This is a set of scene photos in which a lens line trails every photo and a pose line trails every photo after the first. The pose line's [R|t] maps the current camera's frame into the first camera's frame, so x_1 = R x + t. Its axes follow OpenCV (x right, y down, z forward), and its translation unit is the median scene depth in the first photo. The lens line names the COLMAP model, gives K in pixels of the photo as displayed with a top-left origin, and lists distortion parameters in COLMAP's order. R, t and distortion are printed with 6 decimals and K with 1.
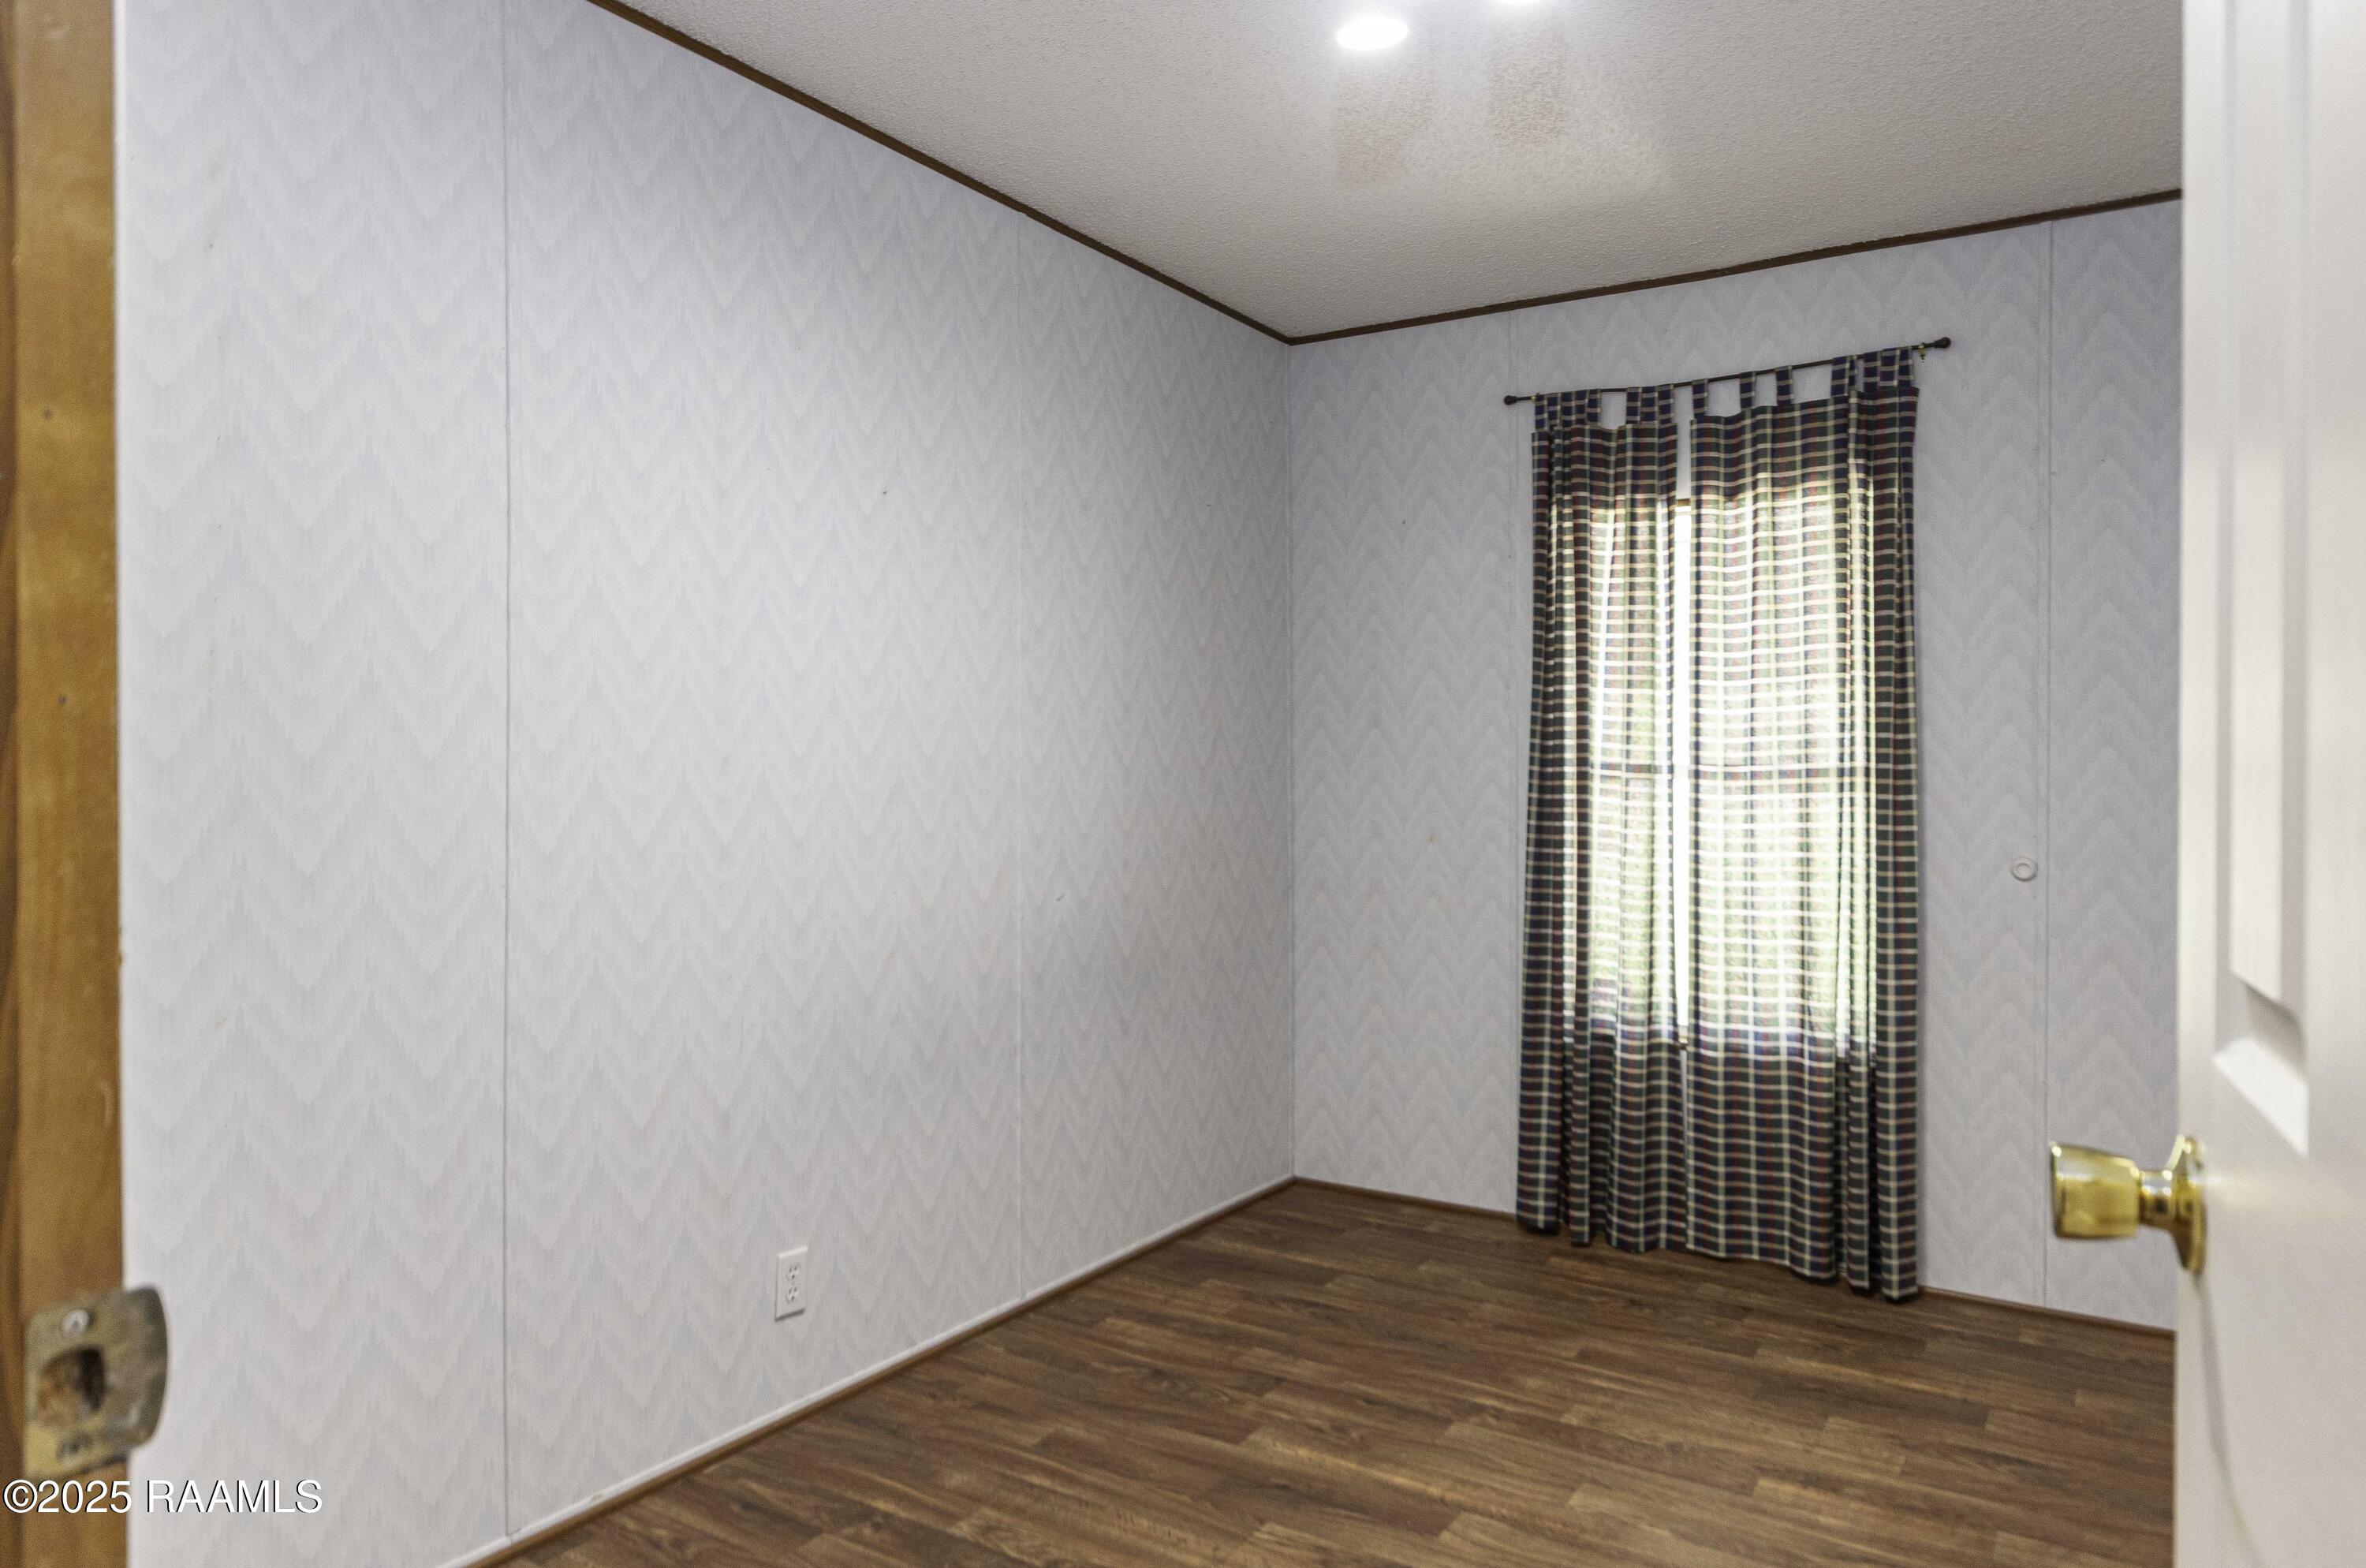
lens RADIAL K [[1520.5, 0, 1162.9], [0, 1520.5, 778.4], [0, 0, 1]] dist [-0.010086, -0.002468]
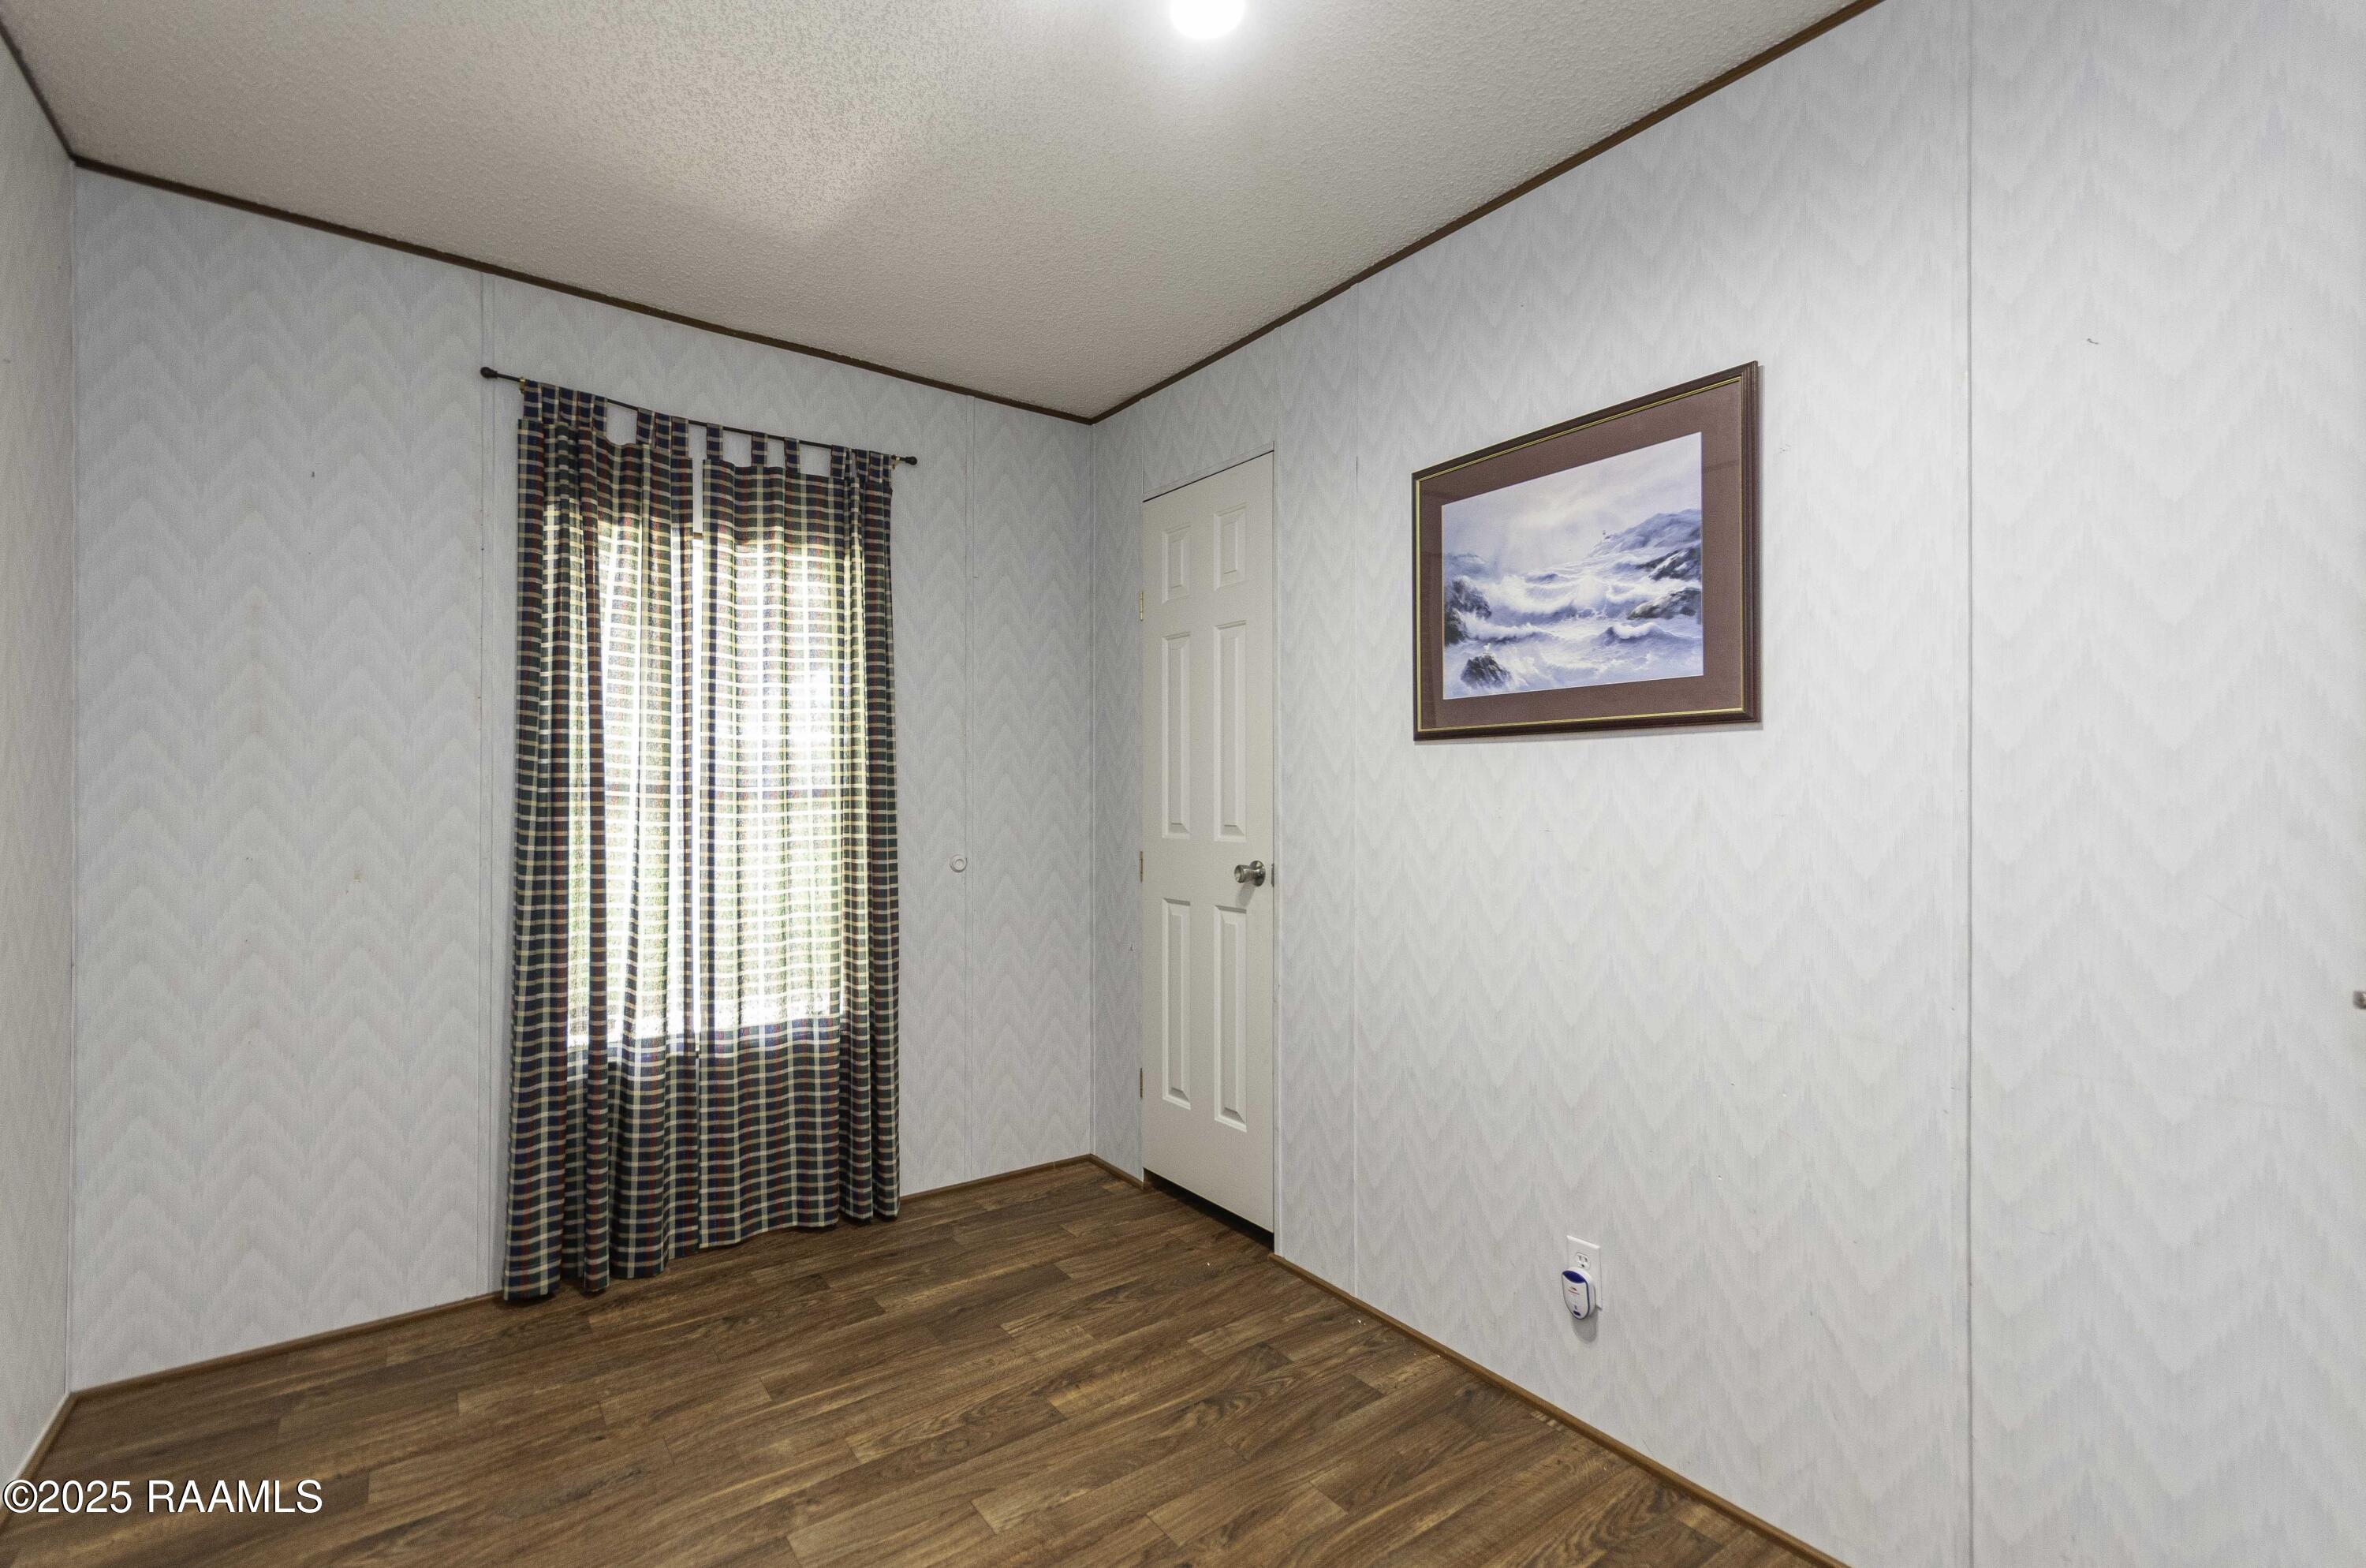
lens RADIAL K [[1048.0, 0, 1178.9], [0, 1048.0, 790.7], [0, 0, 1]] dist [0.005056, -0.000156]
pose [[0.329306, 0.006323, 0.944202, -0.233166], [0.011631, 0.999875, -0.010752, 0.006441], [-0.944152, 0.014523, 0.329191, 0.452767]]
